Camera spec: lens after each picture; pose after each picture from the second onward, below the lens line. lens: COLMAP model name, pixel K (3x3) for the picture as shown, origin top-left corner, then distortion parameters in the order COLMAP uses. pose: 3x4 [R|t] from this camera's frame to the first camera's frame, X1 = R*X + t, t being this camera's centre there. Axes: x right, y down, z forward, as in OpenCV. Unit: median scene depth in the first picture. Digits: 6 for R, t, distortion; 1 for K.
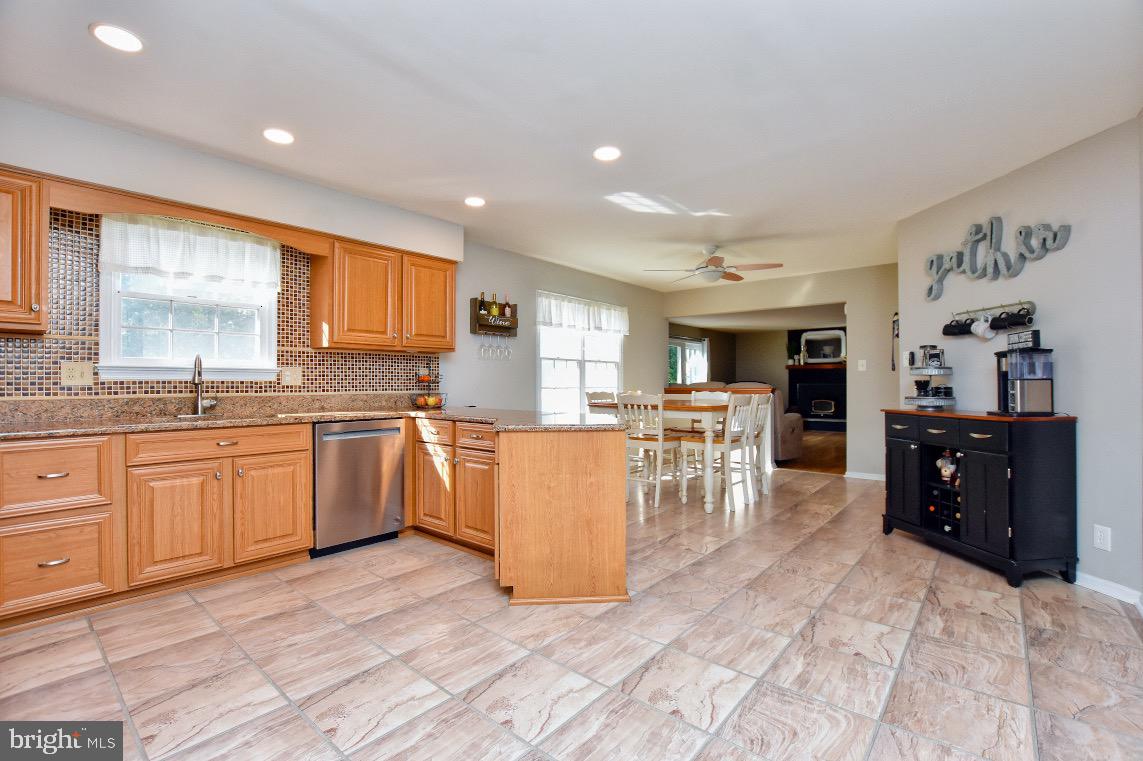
lens RADIAL K [[515.9, 0, 571.5], [0, 515.9, 380.5], [0, 0, 1]] dist [-0.000429, -0.000048]
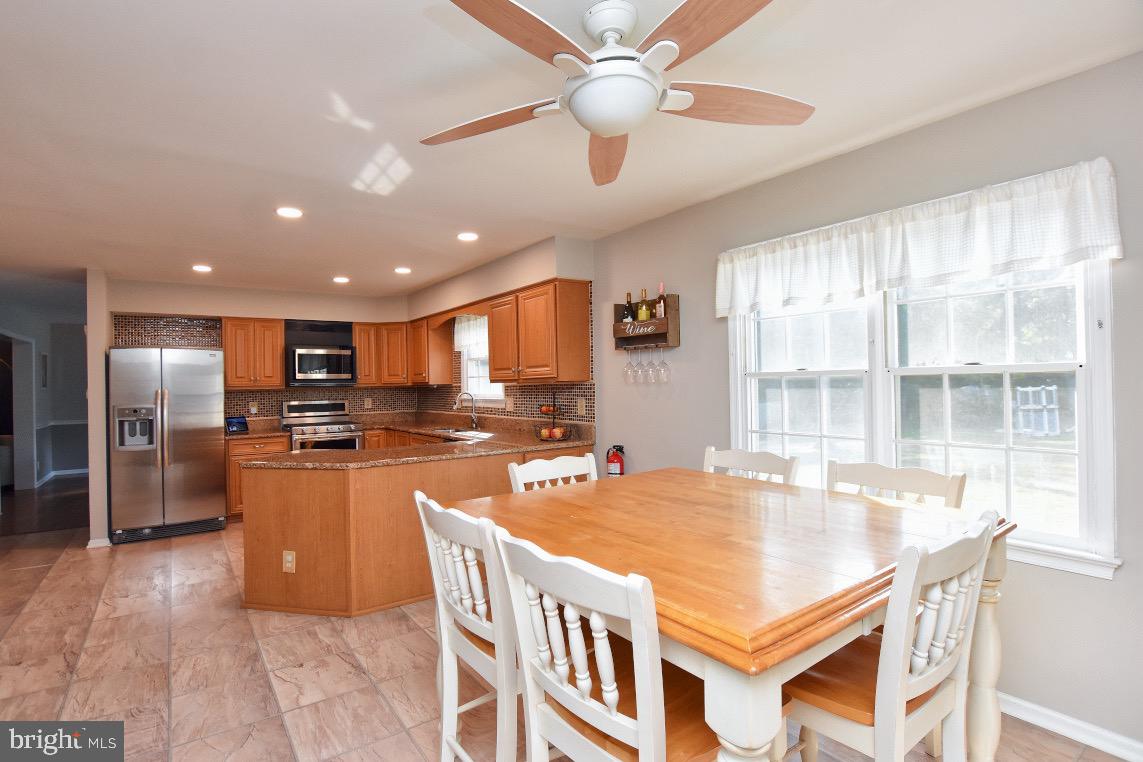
lens RADIAL K [[550.0, 0, 571.5], [0, 550.0, 381.0], [0, 0, 1]] dist [-0.050086, 0.000532]
pose [[-0.234333, -0.009565, -0.972109, 0.848191], [0.016015, 0.999778, -0.013698, -0.048166], [0.972024, -0.018778, -0.234128, 1.521789]]
